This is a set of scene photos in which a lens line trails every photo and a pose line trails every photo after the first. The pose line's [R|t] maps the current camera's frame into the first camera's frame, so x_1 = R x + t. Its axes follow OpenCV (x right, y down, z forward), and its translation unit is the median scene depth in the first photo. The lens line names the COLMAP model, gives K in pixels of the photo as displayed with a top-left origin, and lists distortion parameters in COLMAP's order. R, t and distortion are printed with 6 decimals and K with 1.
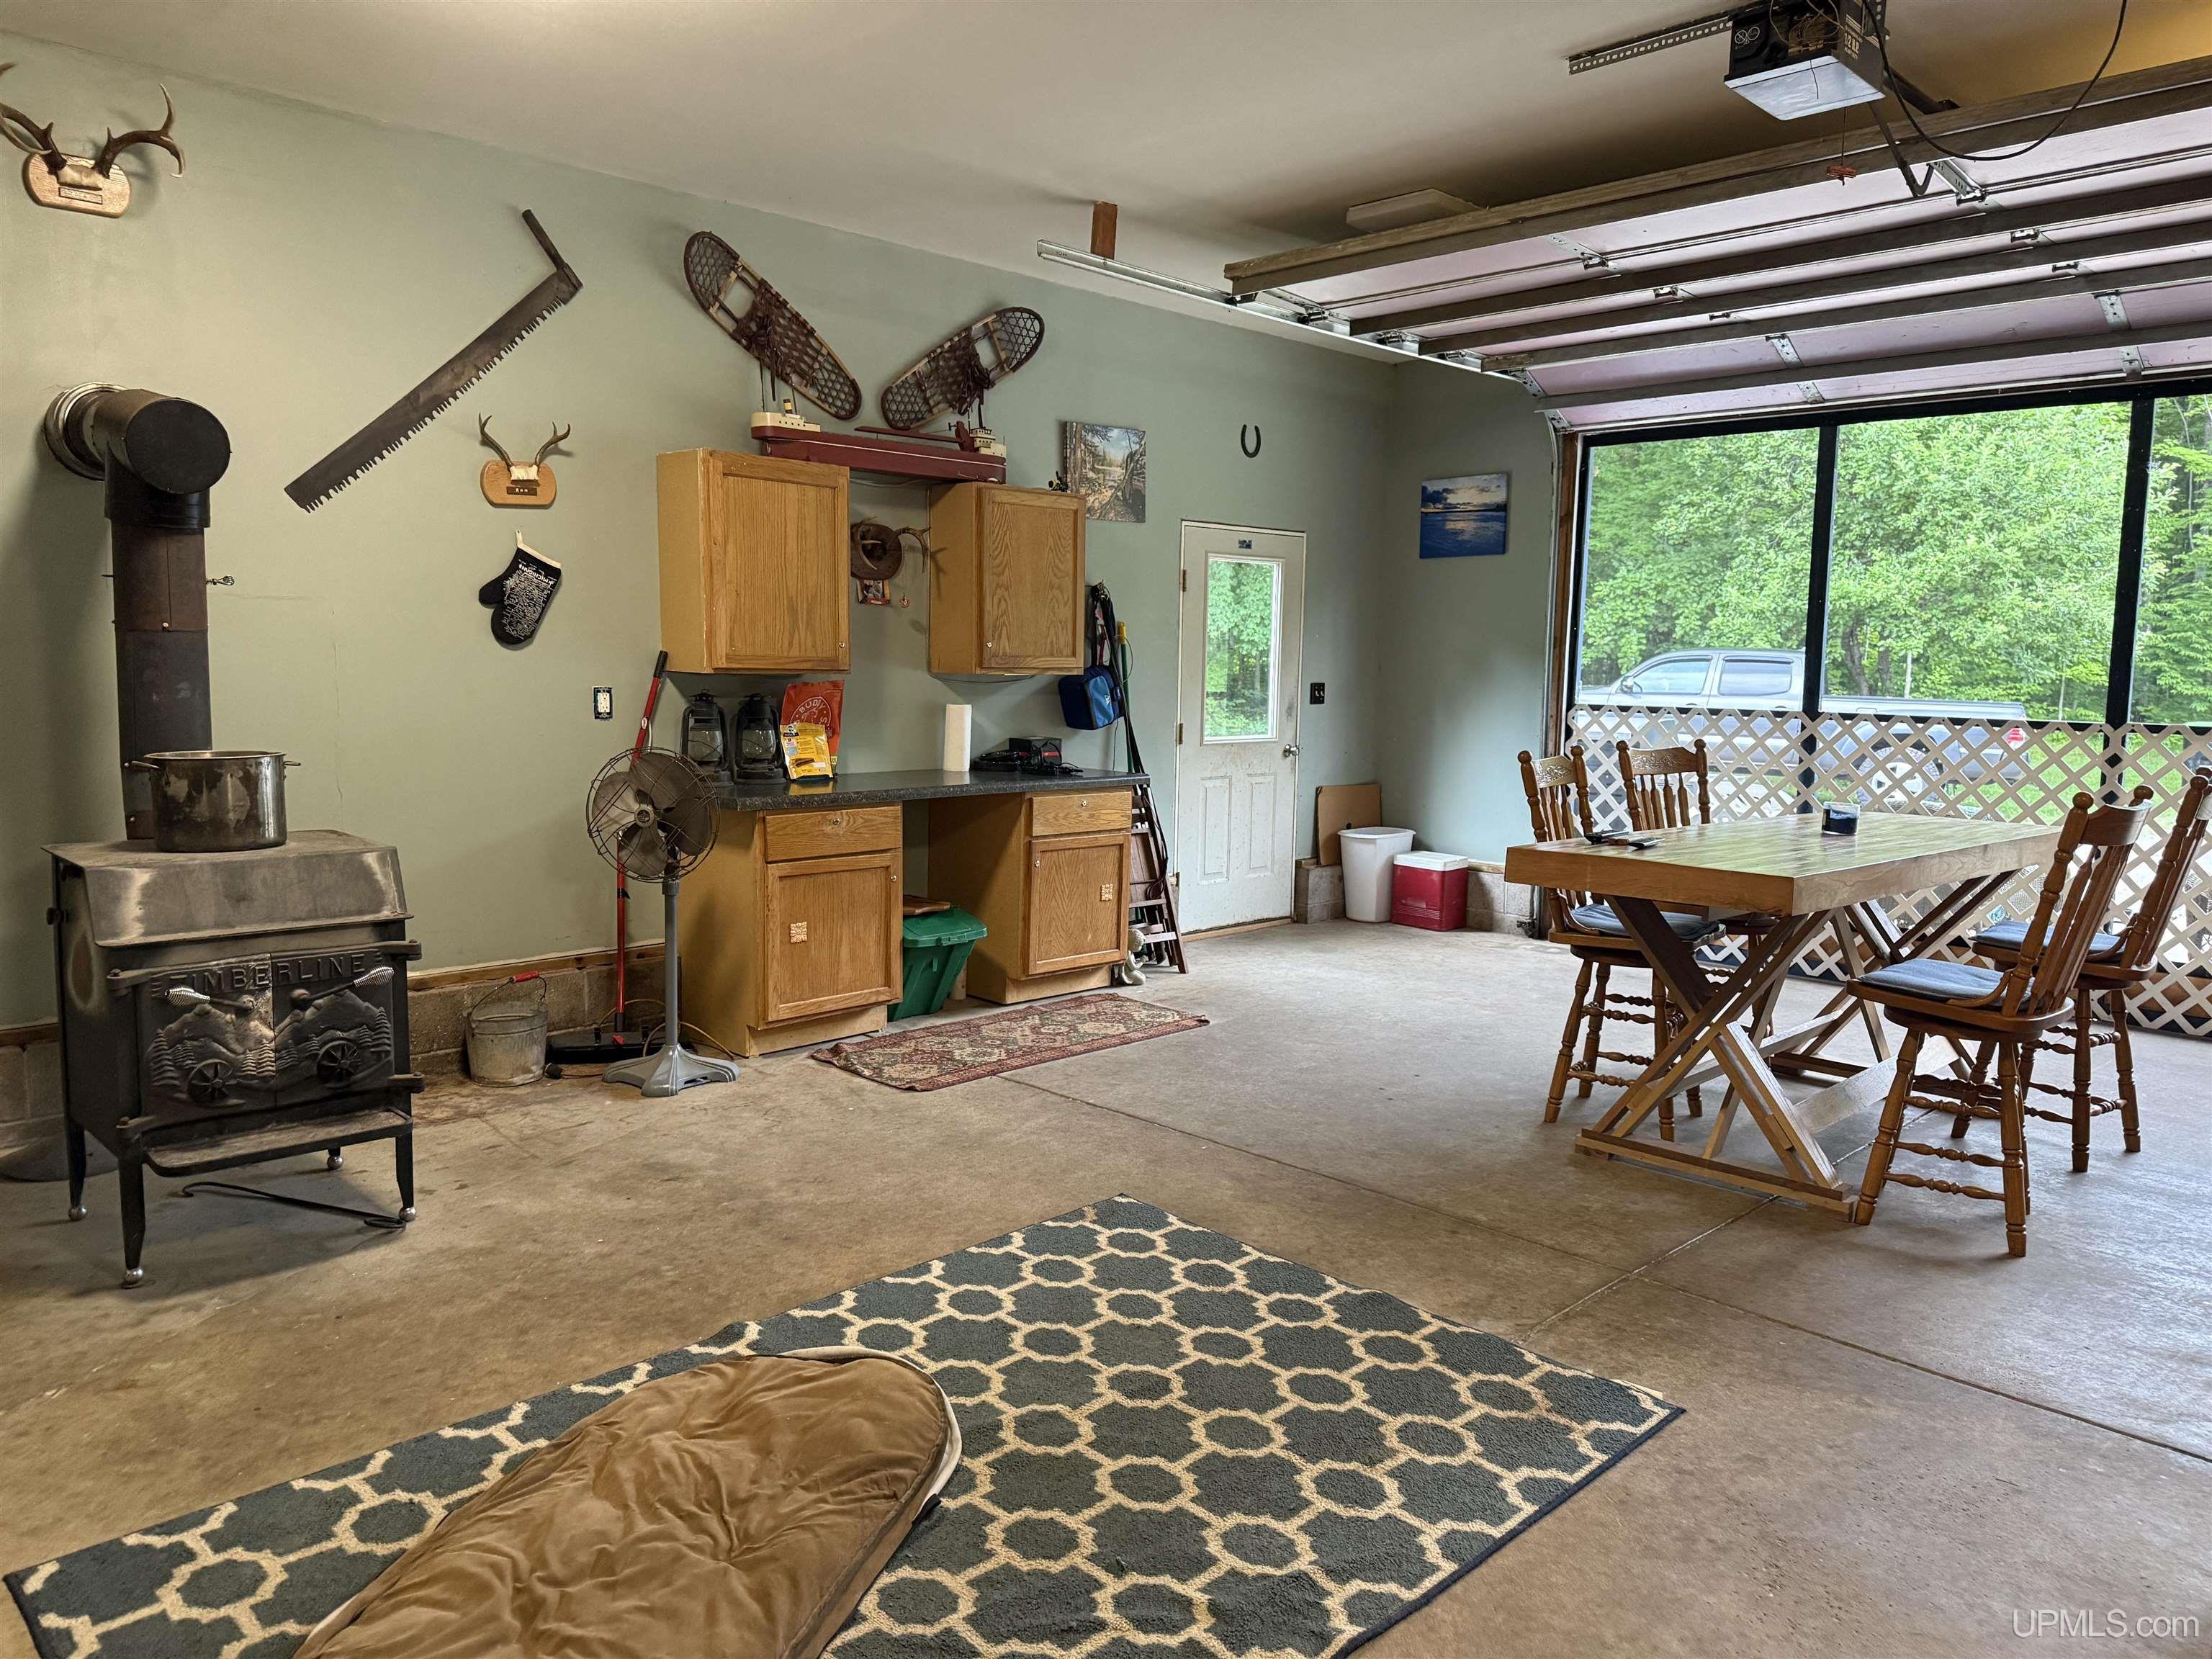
lens RADIAL K [[1551.8, 0, 1123.5], [0, 1551.8, 837.2], [0, 0, 1]] dist [0.050773, -0.001119]
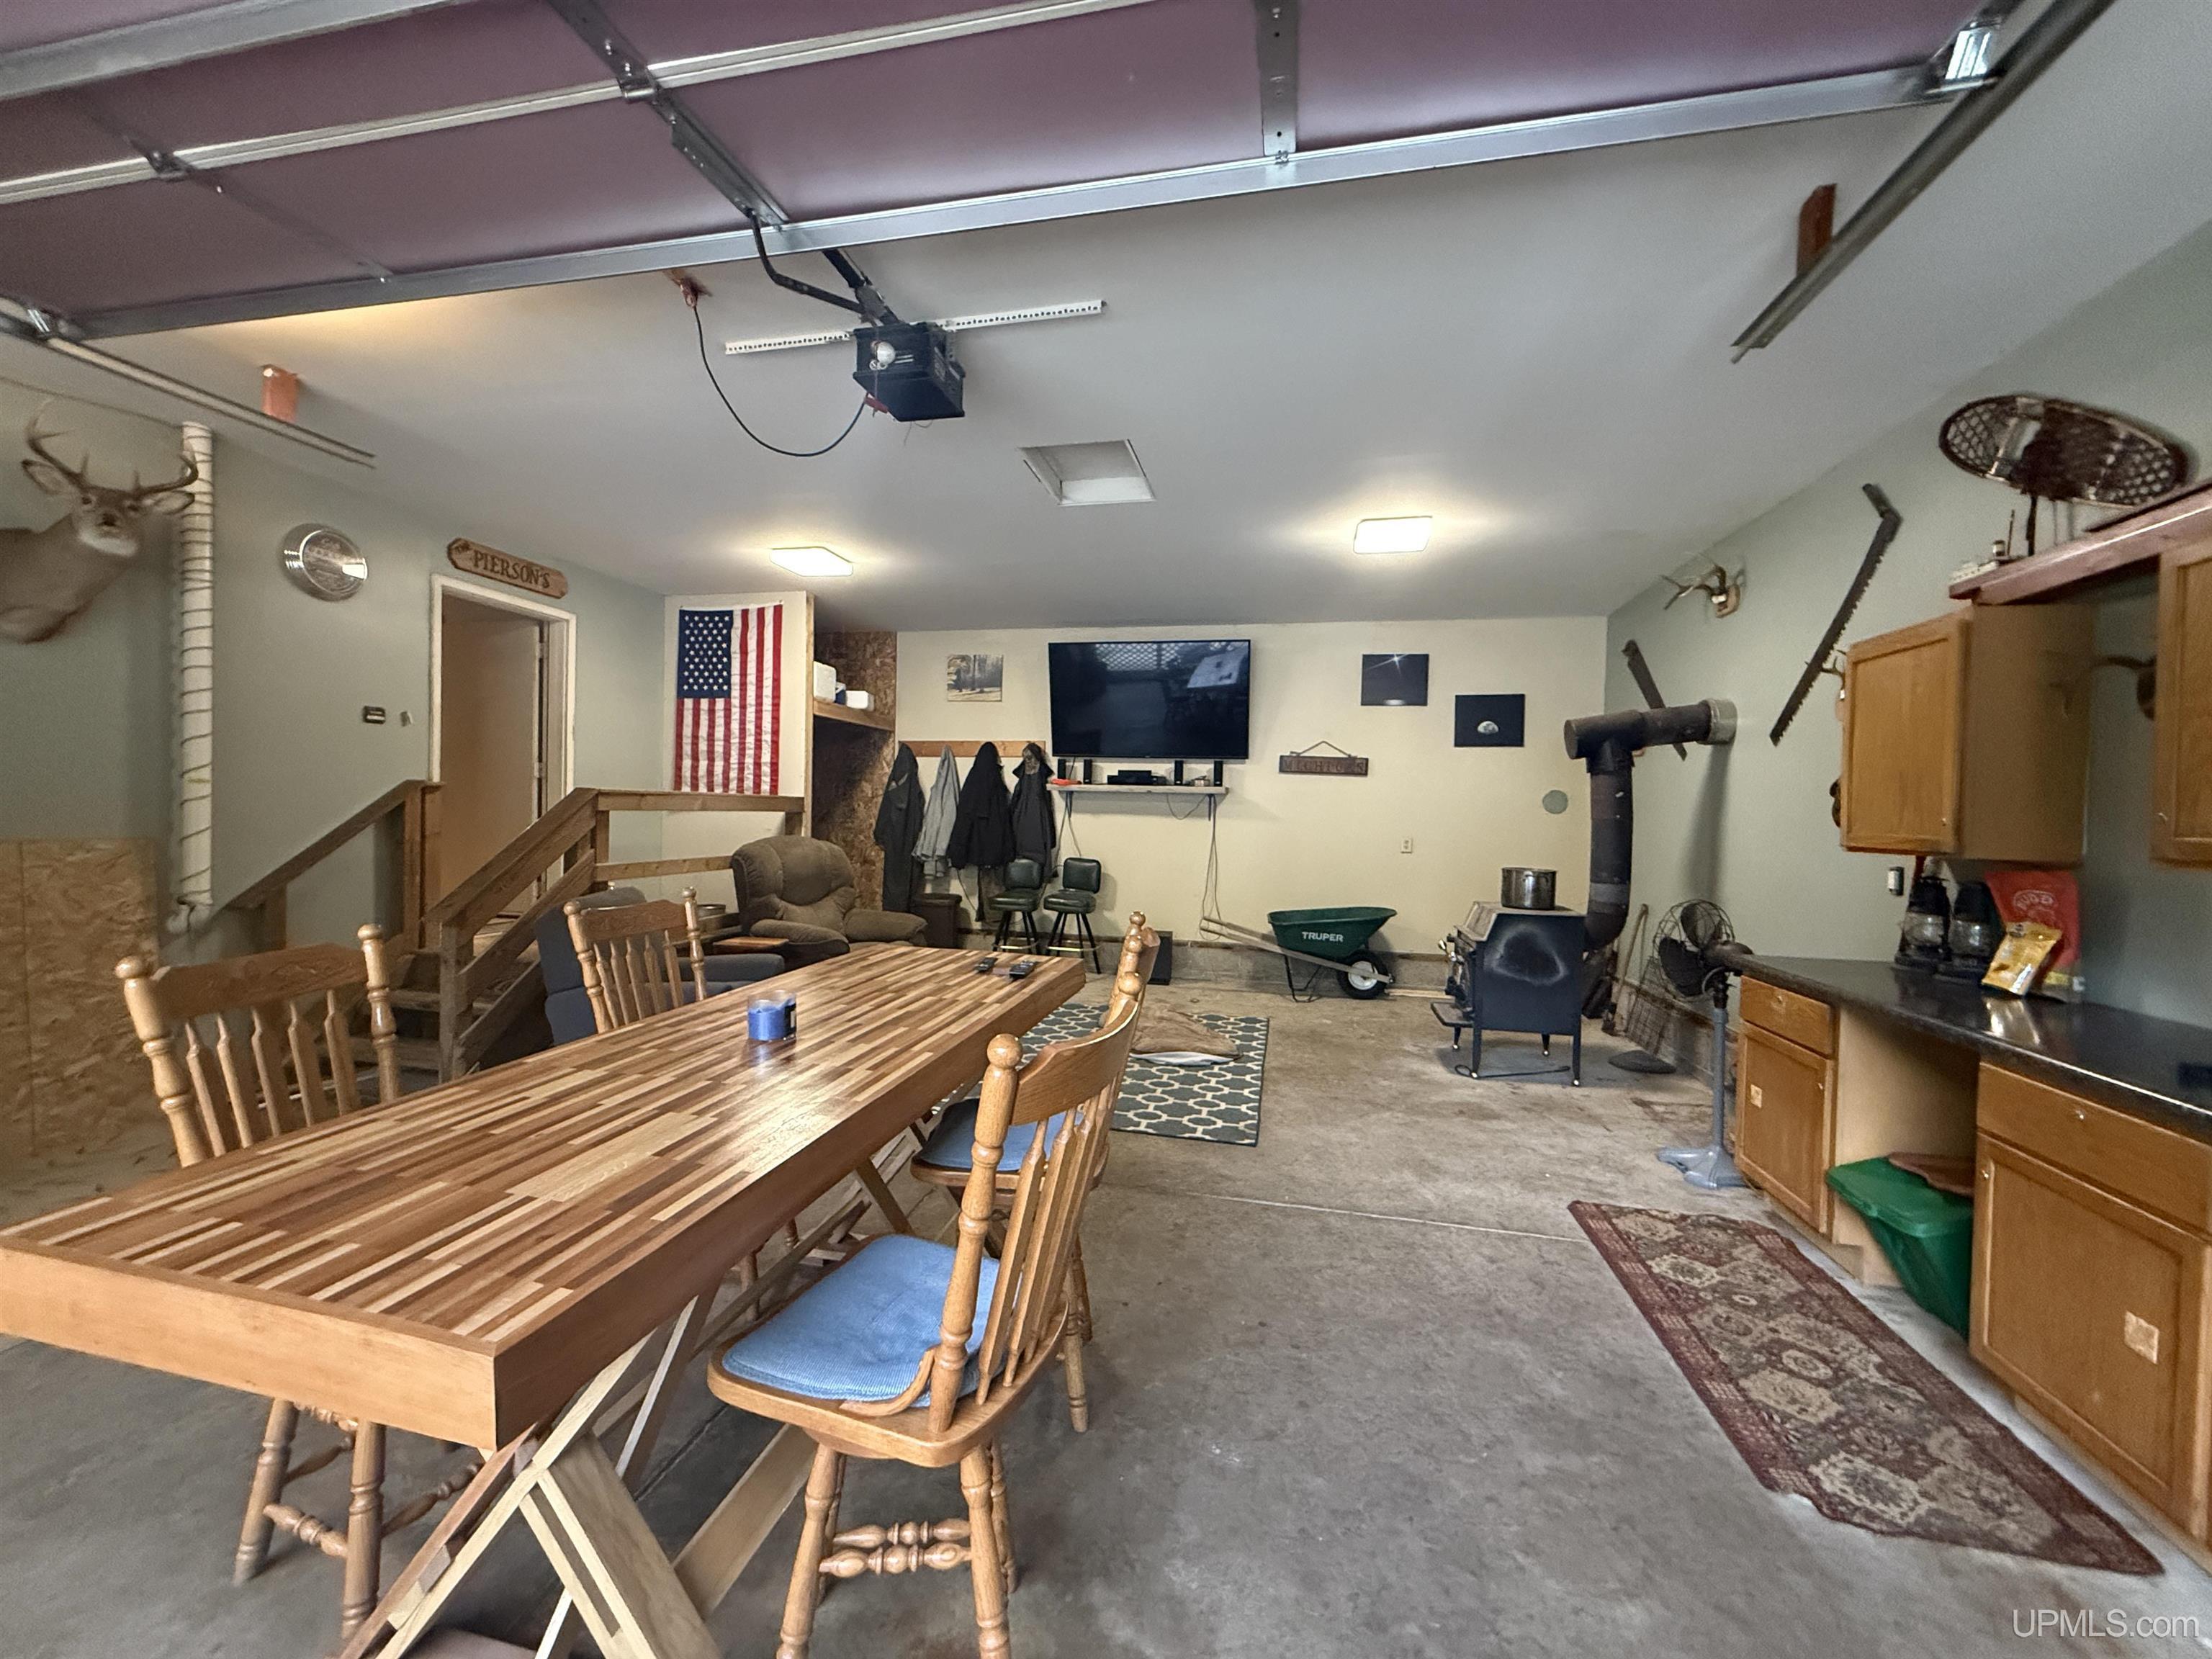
lens RADIAL K [[887.3, 0, 1102.2], [0, 887.3, 830.0], [0, 0, 1]] dist [0.001249, -0.000590]
pose [[-0.847634, -0.025811, -0.529953, 0.448241], [-0.098523, 0.989102, 0.109410, -0.127278], [0.521353, 0.144952, -0.840940, 1.164752]]
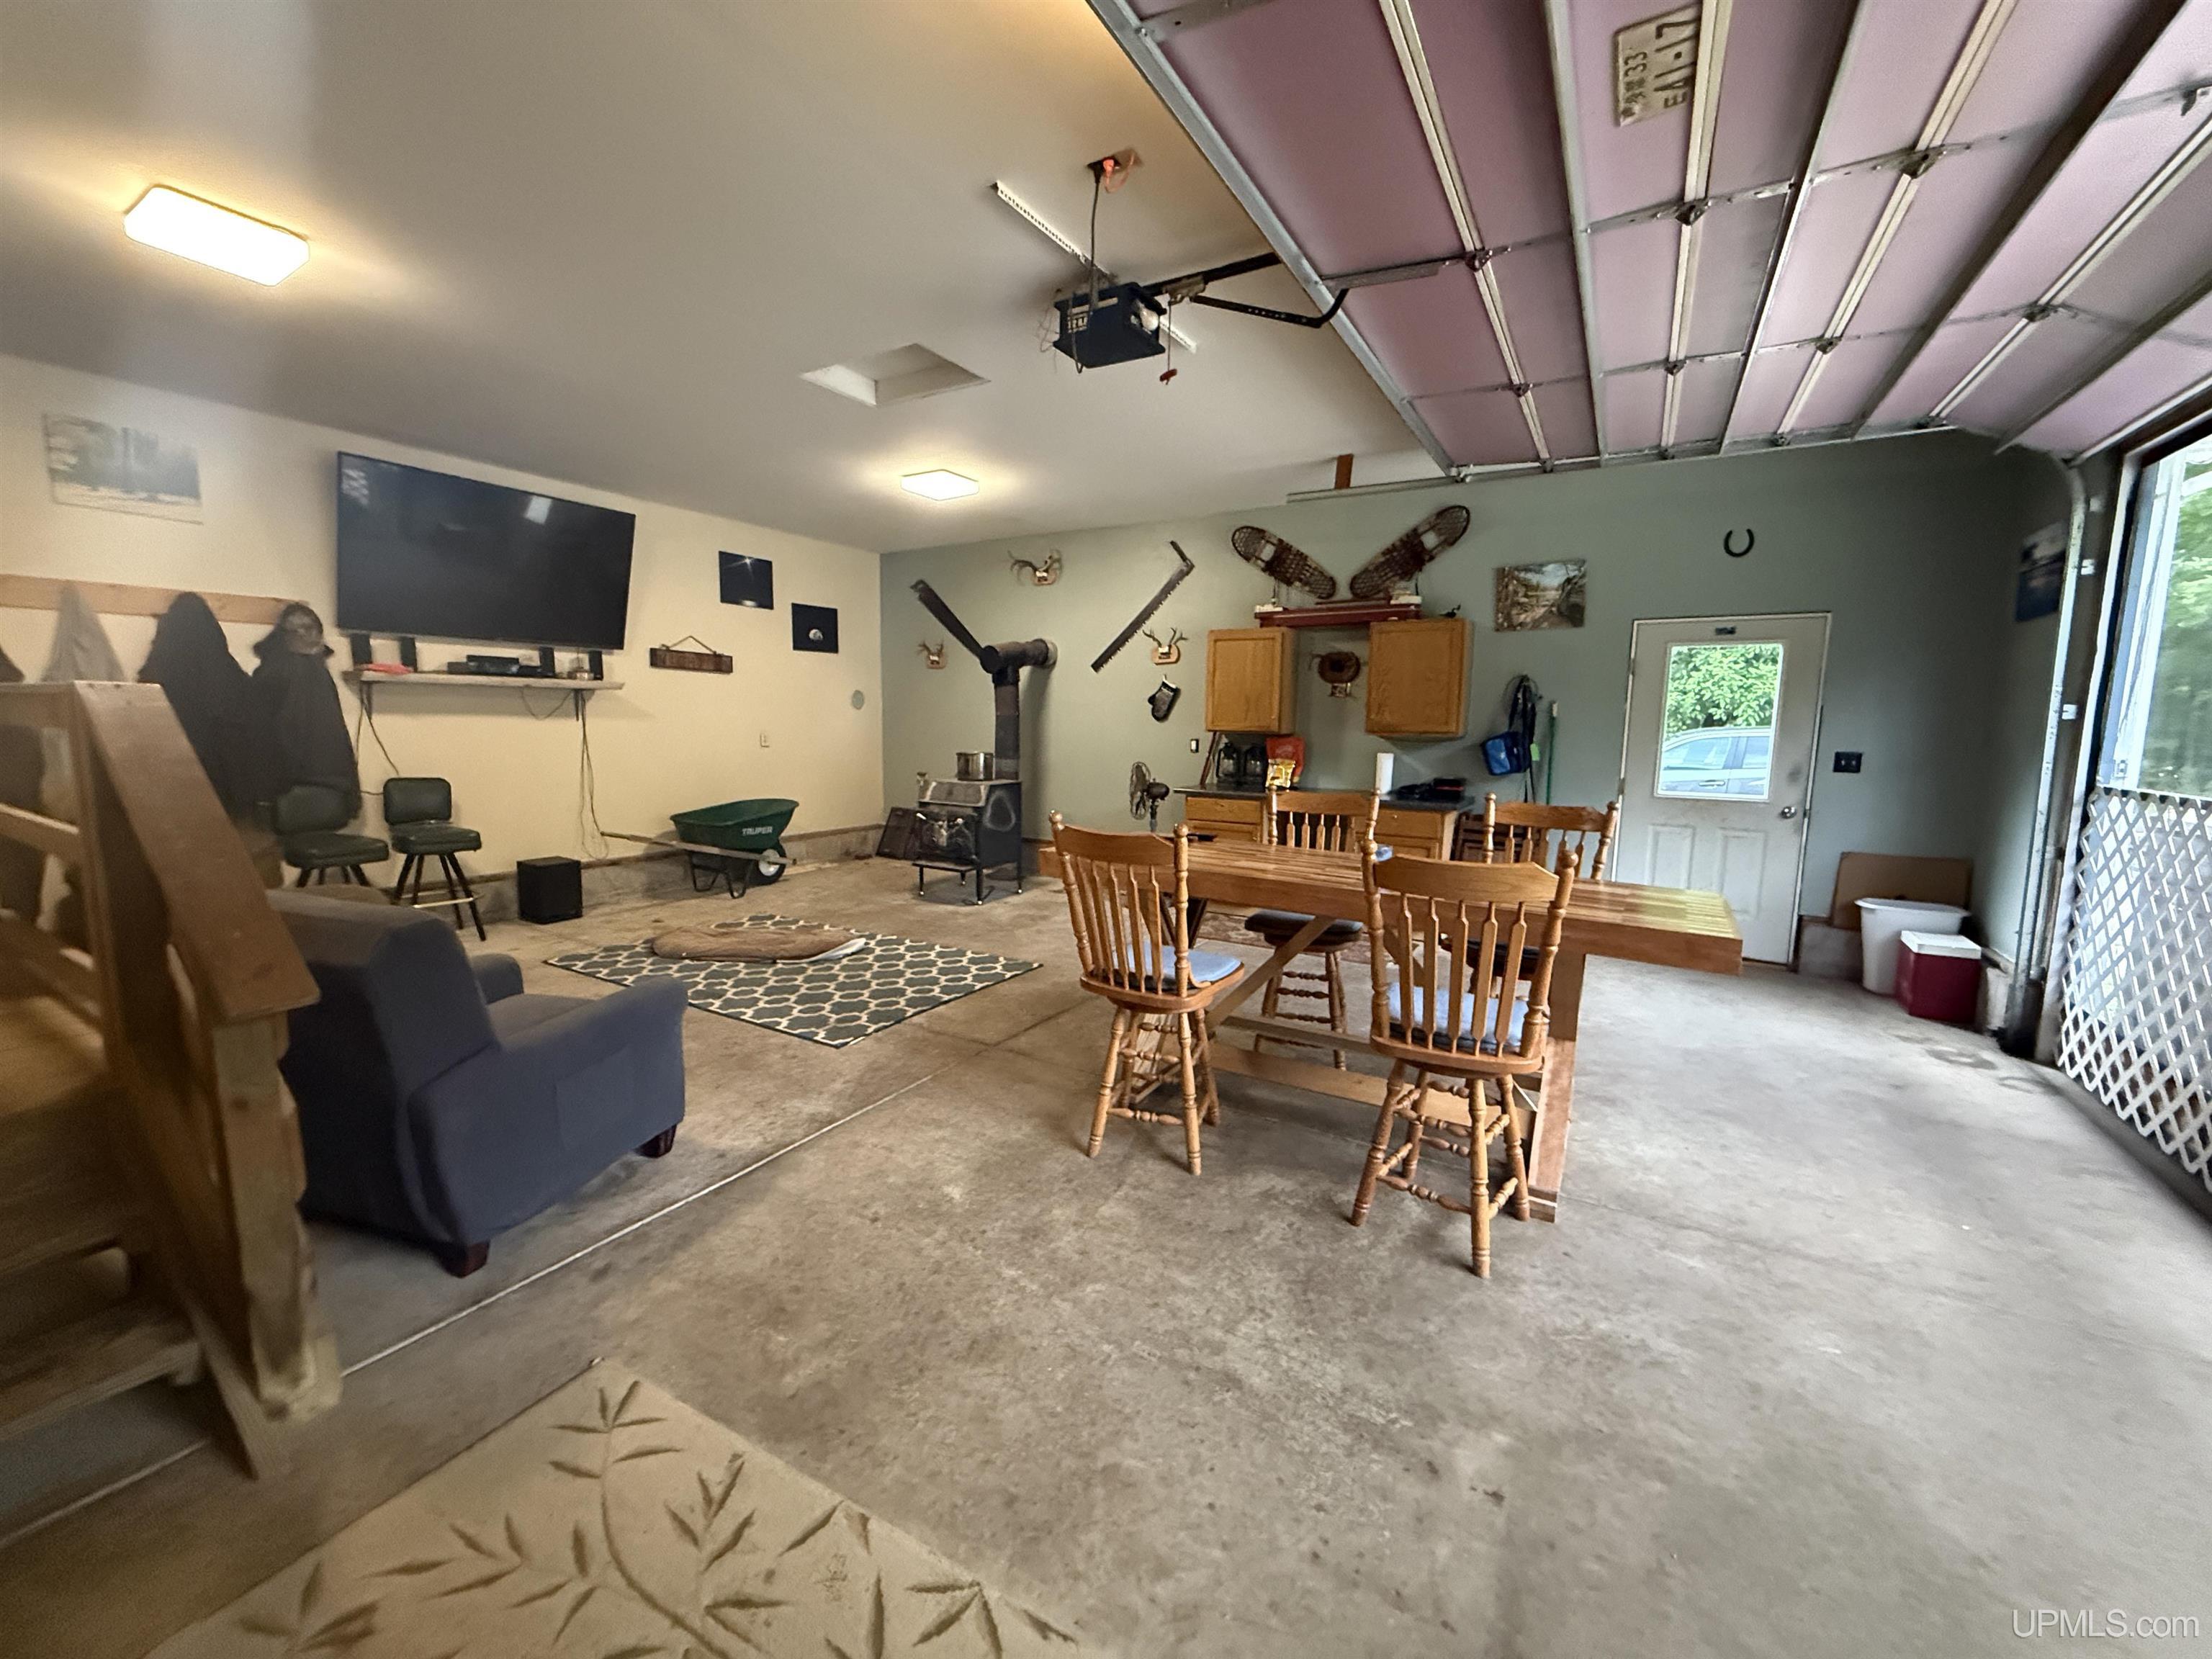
lens RADIAL K [[887.3, 0, 1094.7], [0, 887.3, 825.1], [0, 0, 1]] dist [0.001249, -0.000590]
pose [[0.228690, 0.103988, -0.967929, 0.855751], [-0.122254, 0.989475, 0.077418, -0.050235], [0.965792, 0.100628, 0.238996, 0.530481]]
